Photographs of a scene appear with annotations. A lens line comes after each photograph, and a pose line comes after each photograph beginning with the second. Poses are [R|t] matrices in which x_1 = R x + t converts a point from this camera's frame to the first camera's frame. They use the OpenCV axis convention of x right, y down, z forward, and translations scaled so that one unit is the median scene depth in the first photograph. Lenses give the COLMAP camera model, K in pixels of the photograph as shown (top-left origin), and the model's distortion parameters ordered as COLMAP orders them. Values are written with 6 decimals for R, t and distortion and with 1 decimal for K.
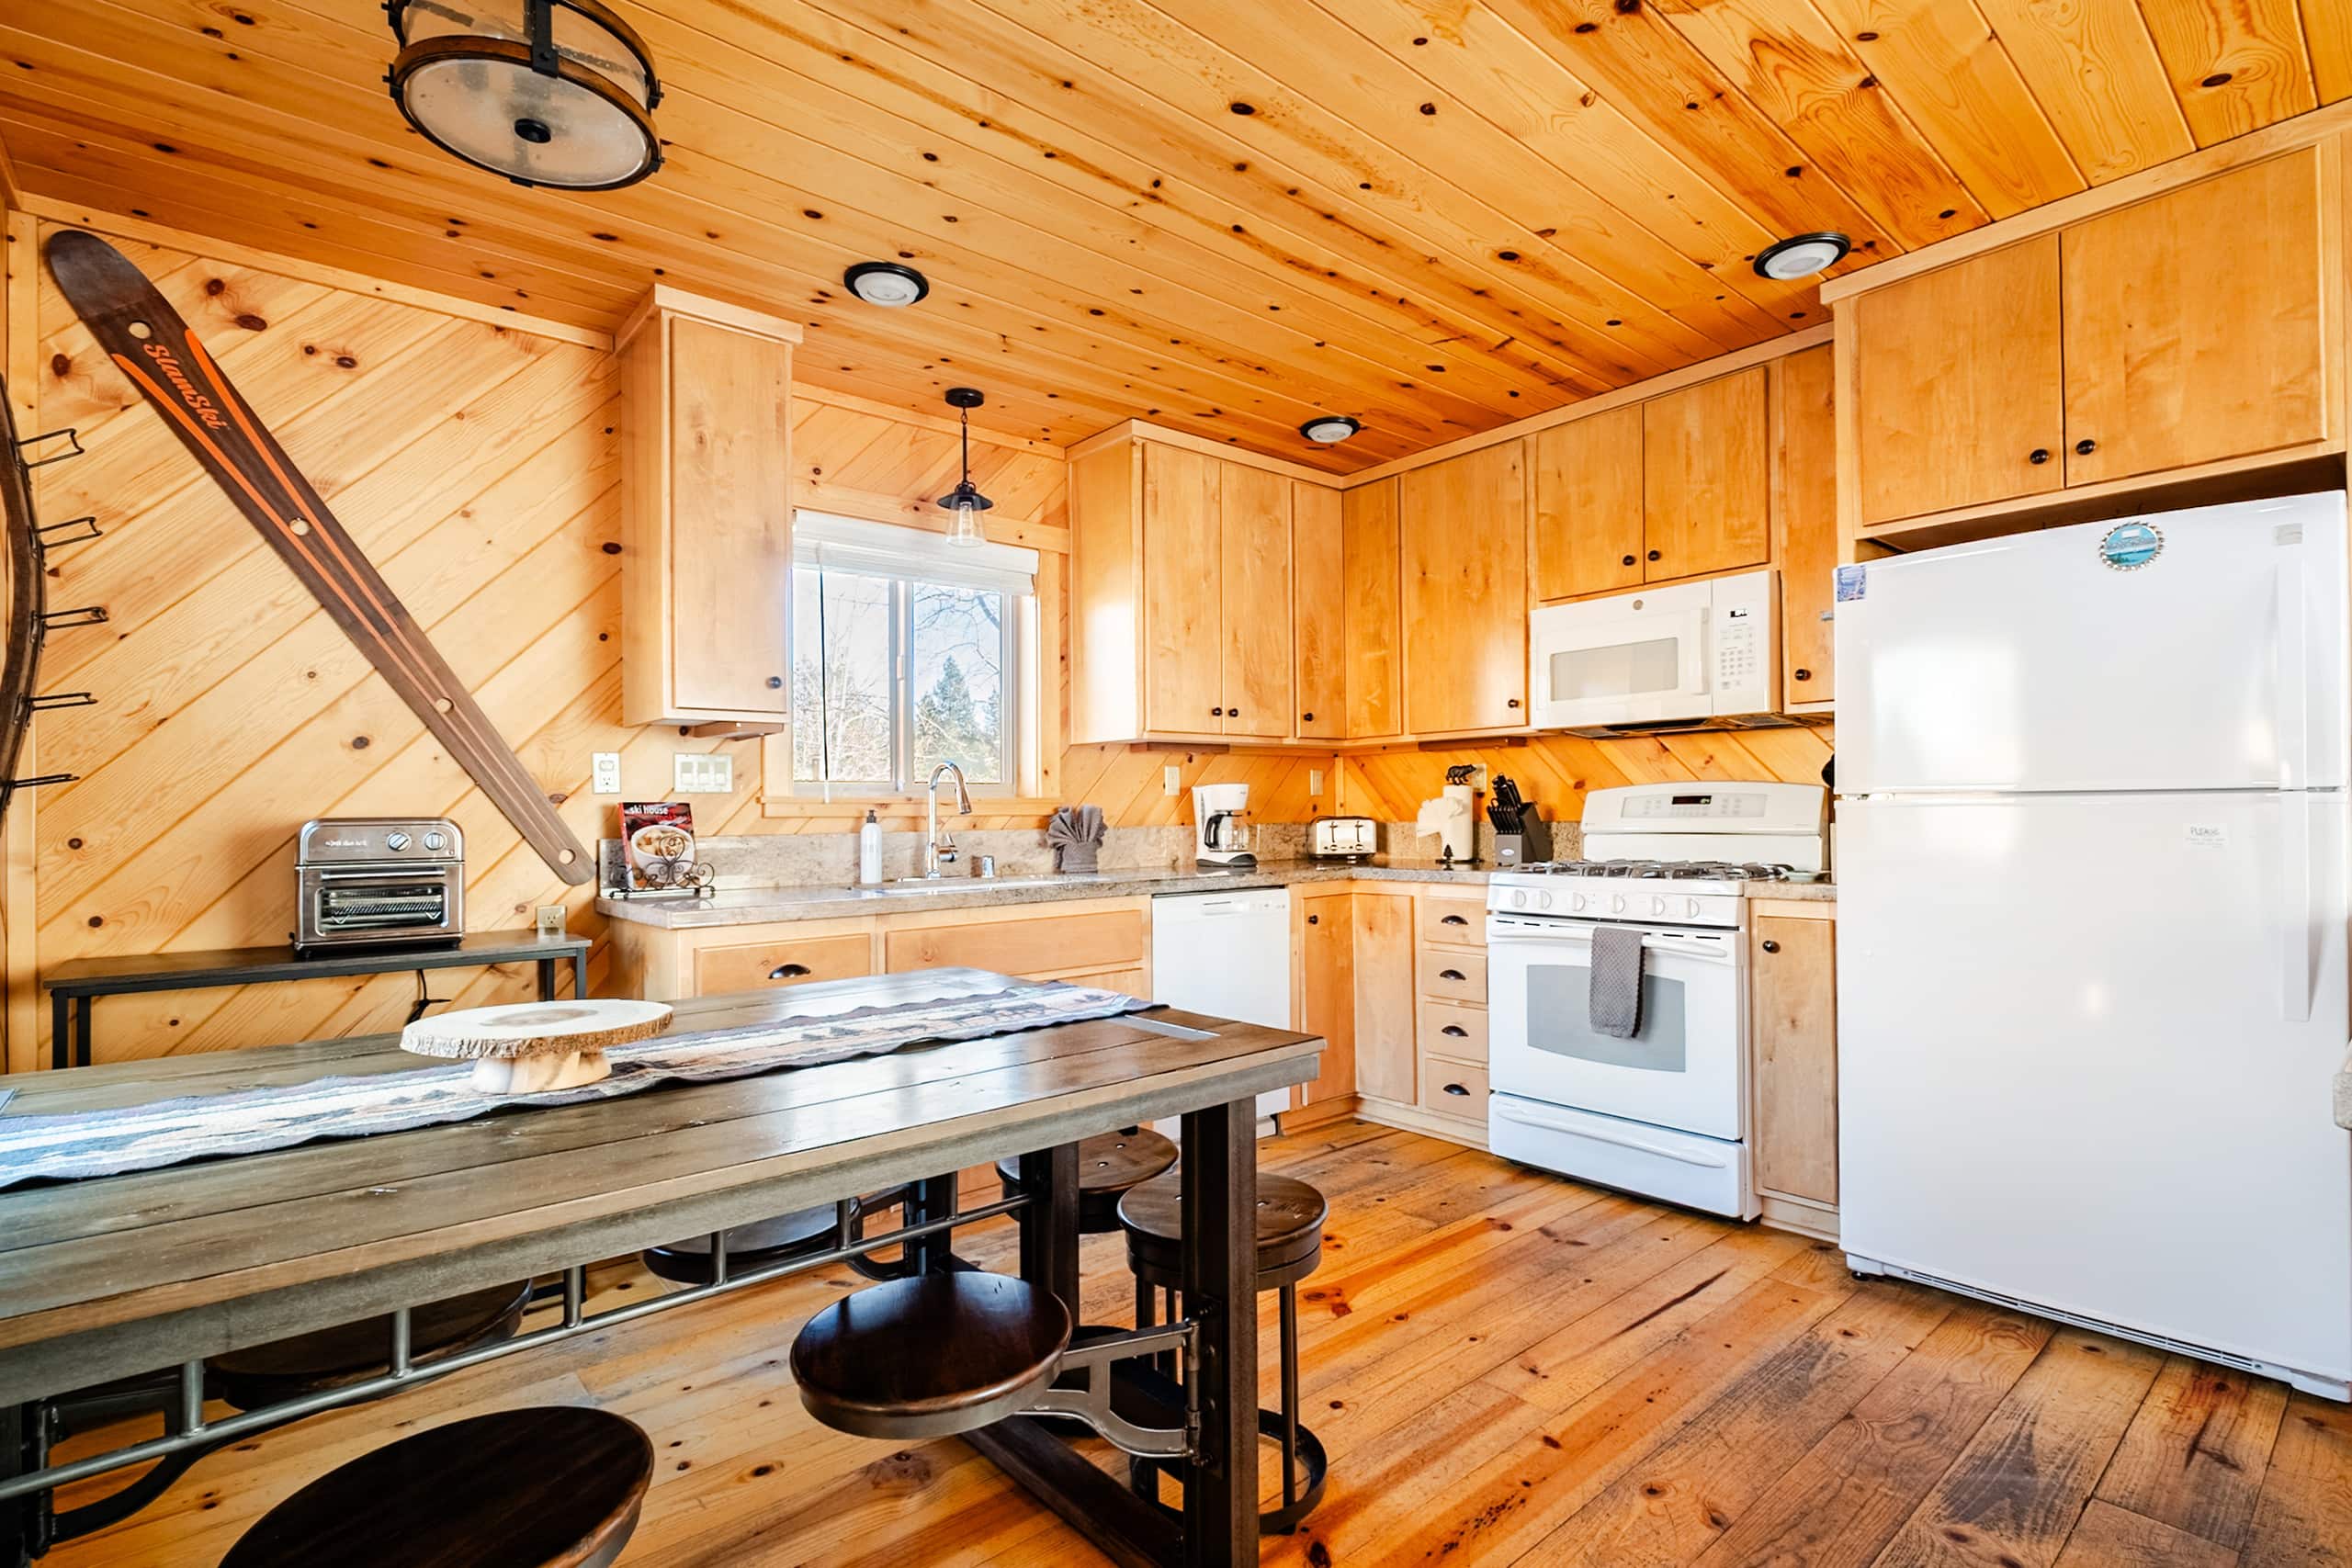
lens RADIAL K [[1083.2, 0, 1154.1], [0, 1083.2, 809.5], [0, 0, 1]] dist [-0.003928, 0.001446]
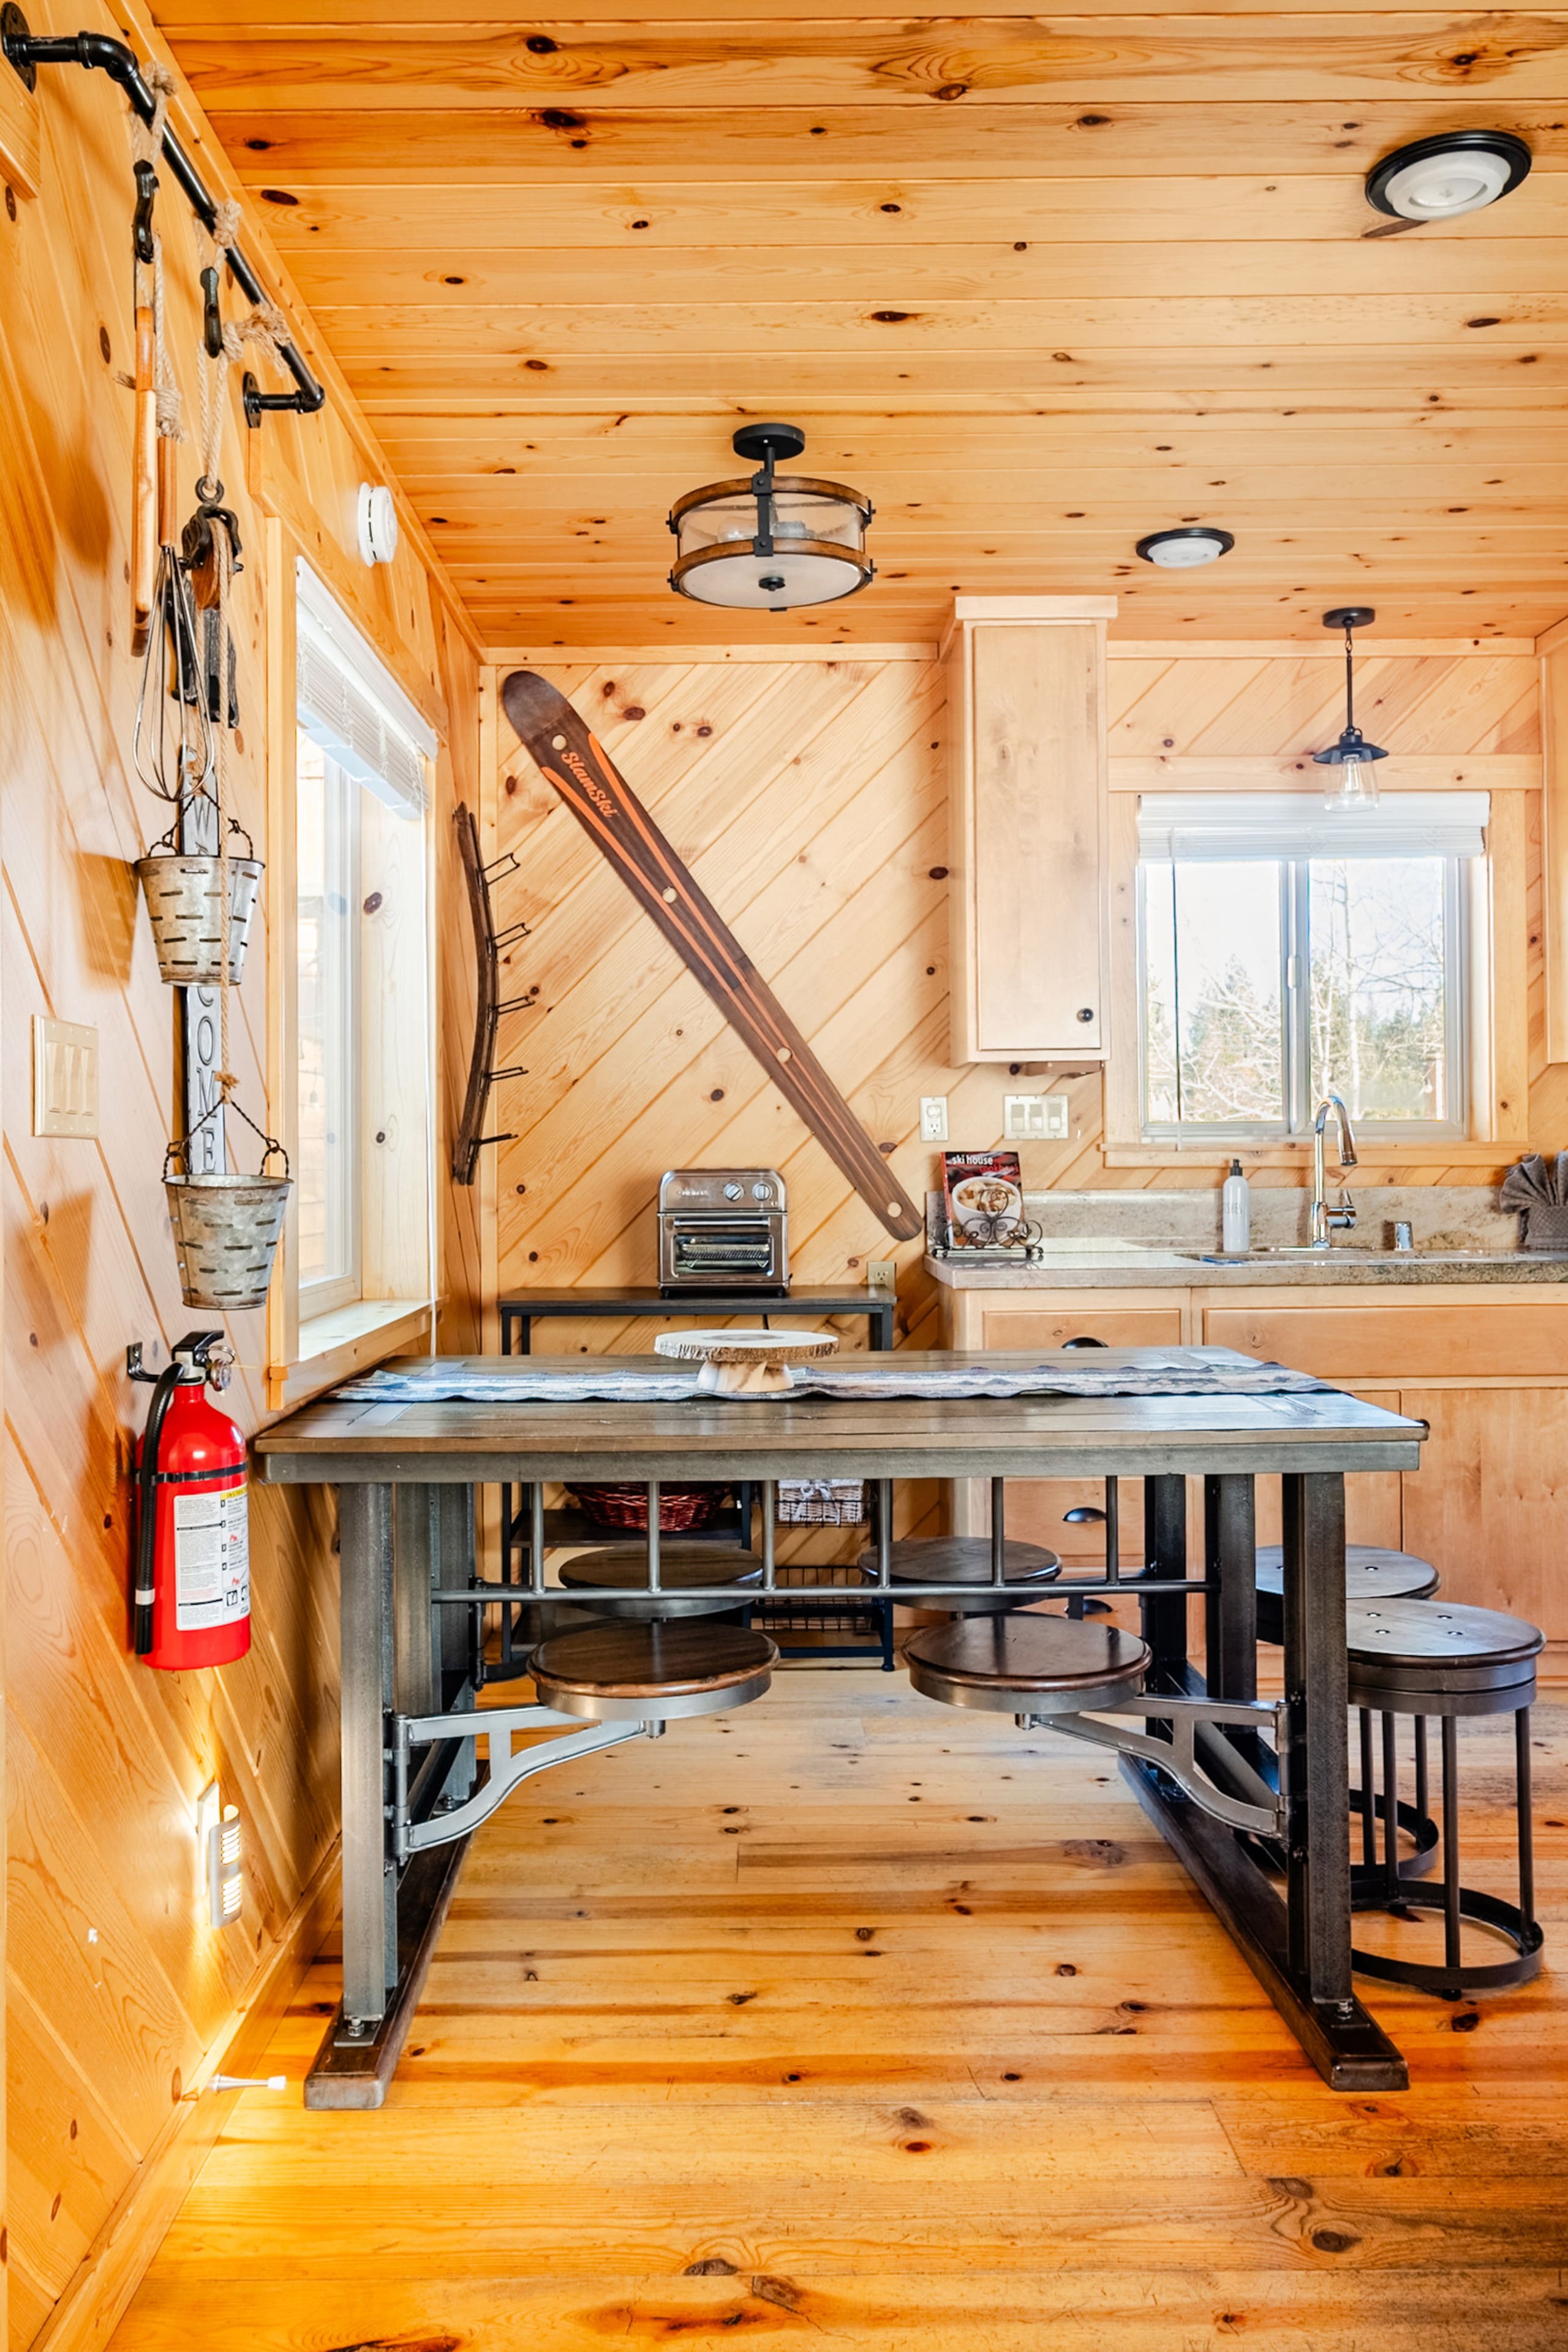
lens RADIAL K [[1814.2, 0, 767.4], [0, 1814.2, 1130.8], [0, 0, 1]] dist [-0.009543, 0.014176]
pose [[0.774824, -0.004856, -0.632159, 0.359847], [0.002850, 0.999987, -0.004189, -0.018069], [0.632171, 0.001444, 0.774828, -0.282577]]
